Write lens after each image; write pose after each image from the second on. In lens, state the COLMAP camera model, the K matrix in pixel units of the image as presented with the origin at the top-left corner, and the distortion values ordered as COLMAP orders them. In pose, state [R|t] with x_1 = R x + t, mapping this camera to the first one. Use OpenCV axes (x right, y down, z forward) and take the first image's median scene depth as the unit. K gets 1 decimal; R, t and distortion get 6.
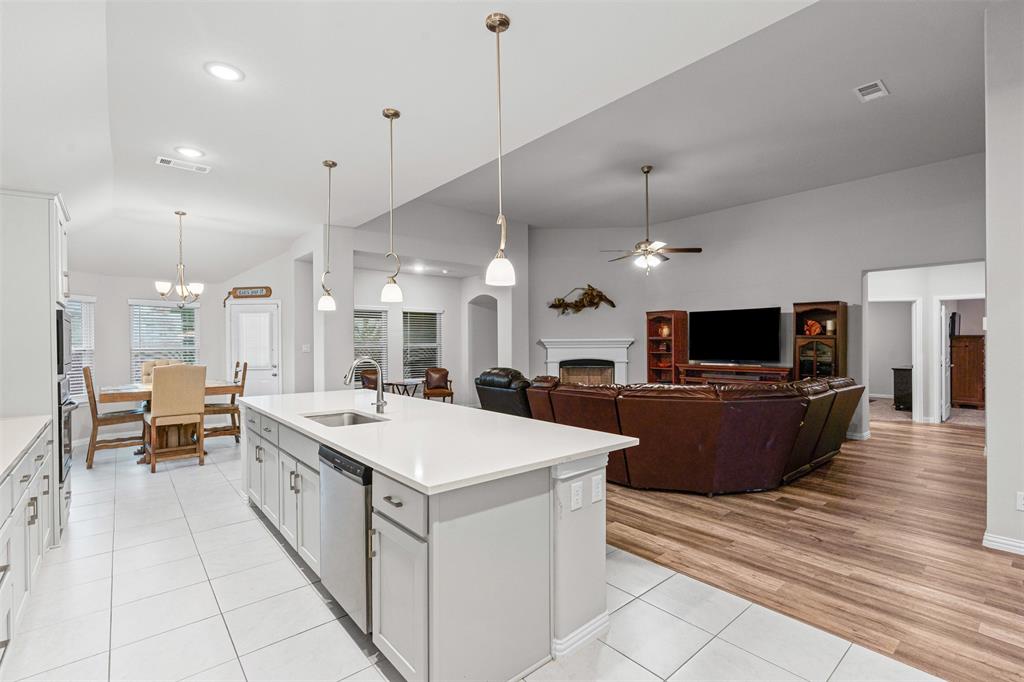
lens RADIAL K [[468.8, 0, 515.4], [0, 468.8, 340.2], [0, 0, 1]] dist [-0.003276, 0.000604]
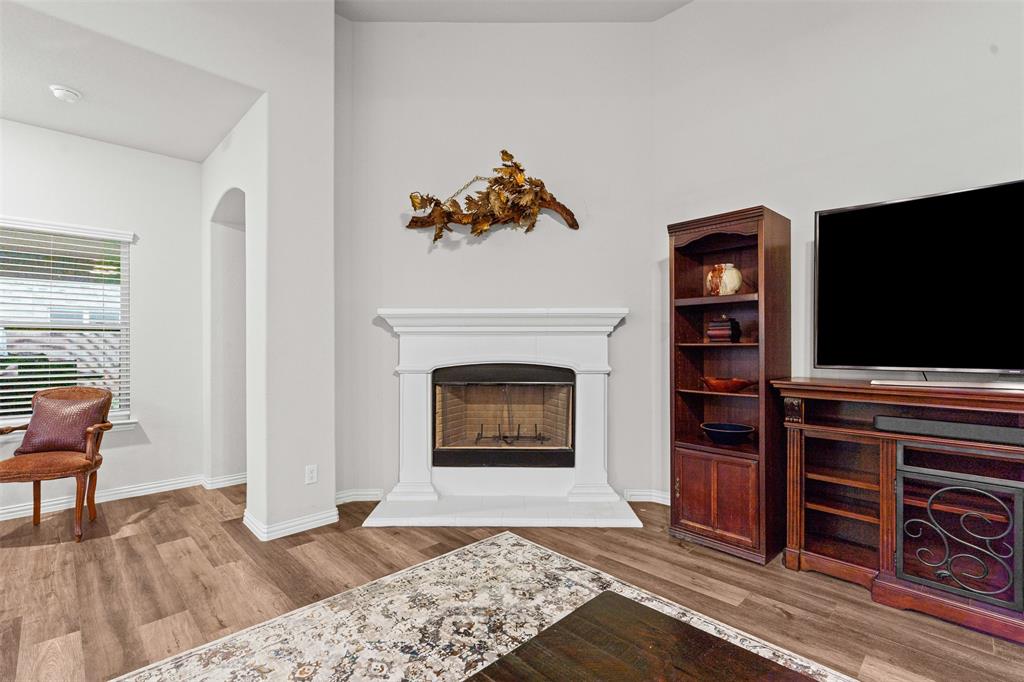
lens RADIAL K [[468.8, 0, 514.2], [0, 468.8, 347.2], [0, 0, 1]] dist [-0.003276, 0.000604]
pose [[0.996899, 0.004627, 0.078559, 0.141936], [-0.005365, 0.999943, 0.009193, 0.025335], [-0.078512, -0.009586, 0.996867, 0.671169]]
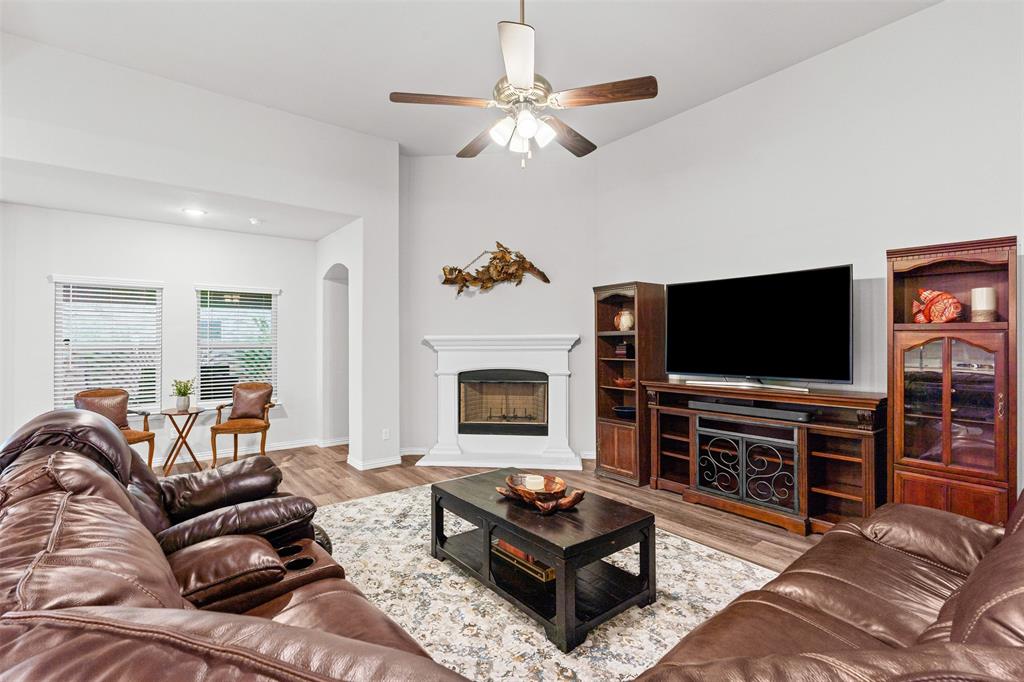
lens RADIAL K [[468.8, 0, 514.2], [0, 468.8, 340.6], [0, 0, 1]] dist [-0.003276, 0.000604]
pose [[0.999530, 0.001121, -0.030638, 0.201720], [-0.001124, 0.999999, -0.000080, 0.004055], [0.030637, 0.000115, 0.999531, 0.432556]]
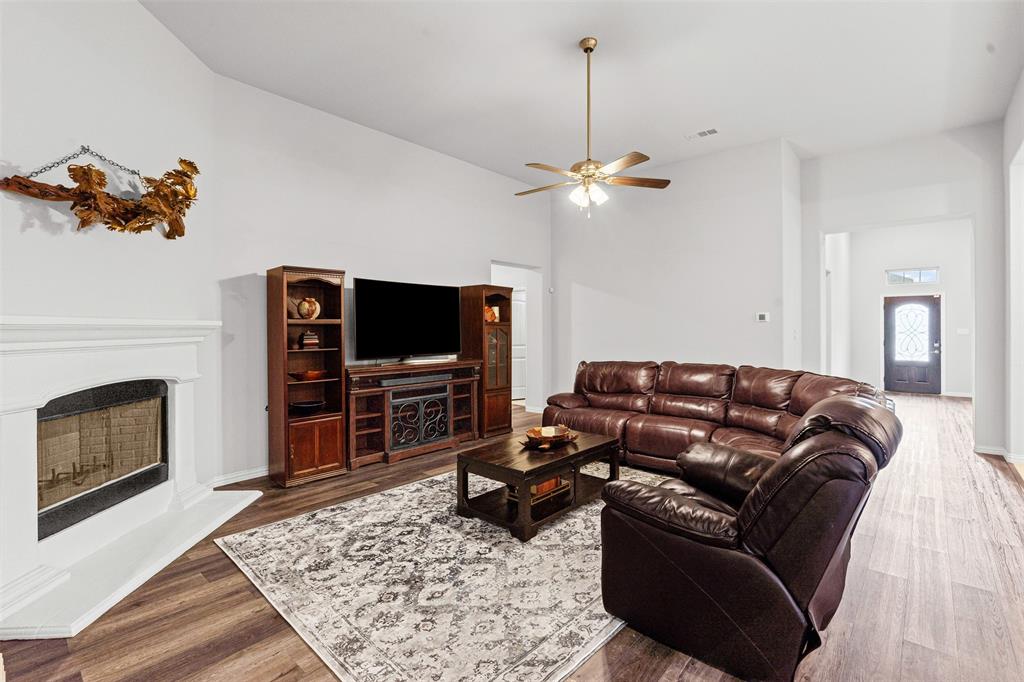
lens RADIAL K [[468.8, 0, 509.2], [0, 468.8, 333.3], [0, 0, 1]] dist [-0.003276, 0.000604]
pose [[-0.134637, -0.003585, 0.990888, -0.218709], [0.001910, 0.999991, 0.003877, 0.006333], [-0.990893, 0.002414, -0.134629, 0.840972]]
